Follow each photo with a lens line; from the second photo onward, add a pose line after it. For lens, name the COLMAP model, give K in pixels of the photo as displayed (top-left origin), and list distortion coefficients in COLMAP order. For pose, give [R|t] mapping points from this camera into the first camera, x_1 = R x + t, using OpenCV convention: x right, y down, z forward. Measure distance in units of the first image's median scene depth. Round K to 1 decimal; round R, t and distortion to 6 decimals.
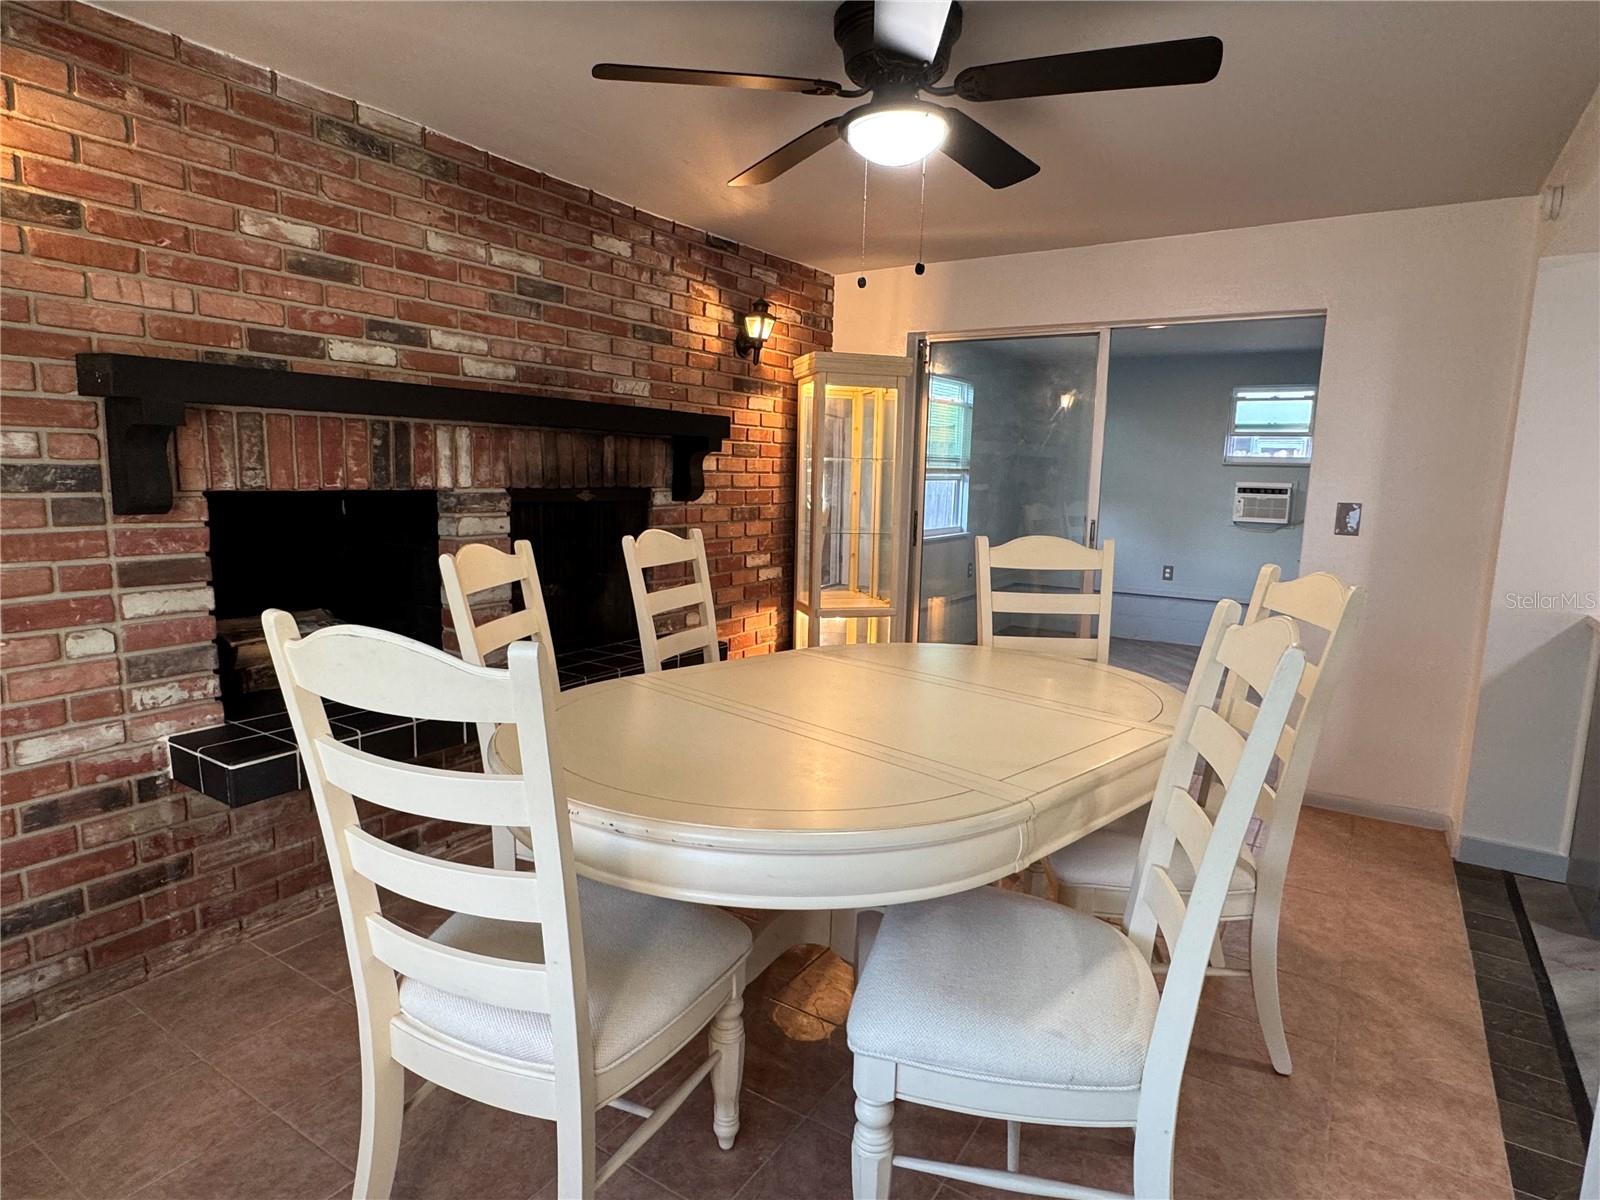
lens RADIAL K [[897.7, 0, 801.6], [0, 897.7, 592.7], [0, 0, 1]] dist [-0.000855, -0.000049]
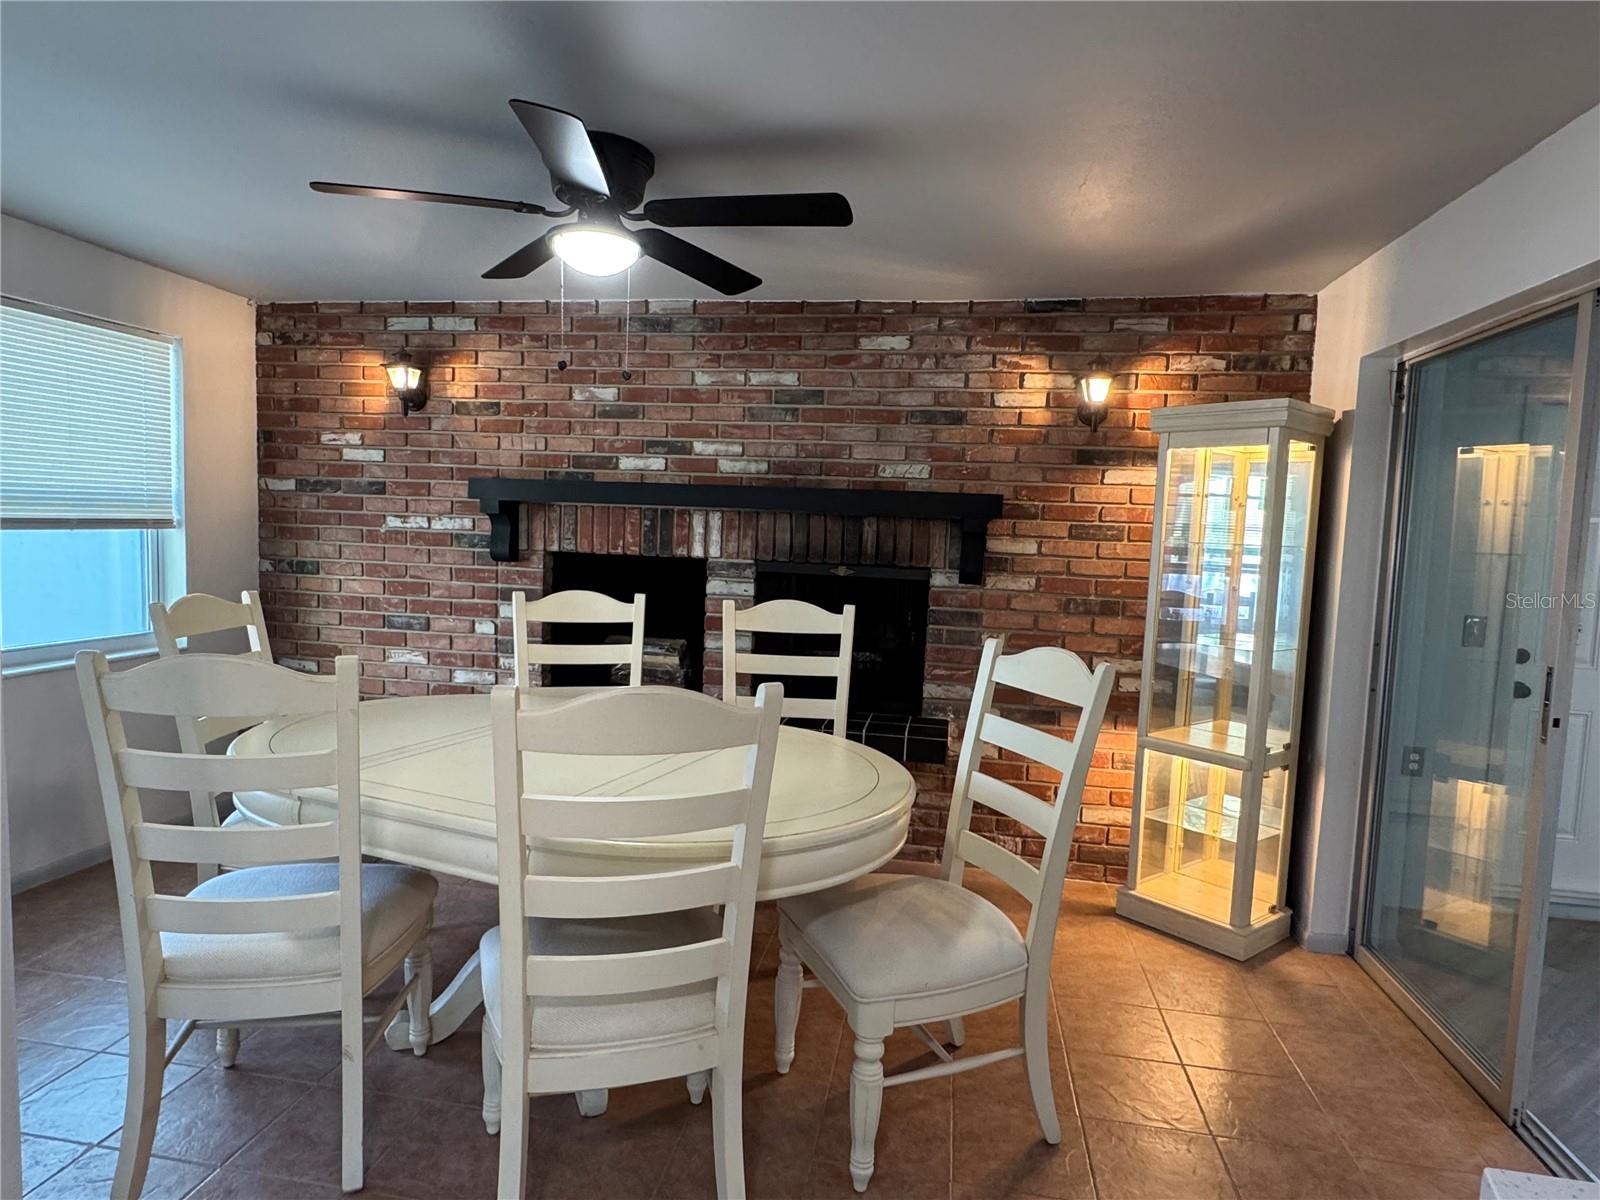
lens RADIAL K [[937.6, 0, 800.4], [0, 937.6, 605.1], [0, 0, 1]] dist [-0.004357, 0.000037]
pose [[0.390868, 0.060324, -0.918468, 0.936130], [-0.155807, 0.987786, -0.001430, -0.066519], [0.907164, 0.143662, 0.395493, 0.588258]]
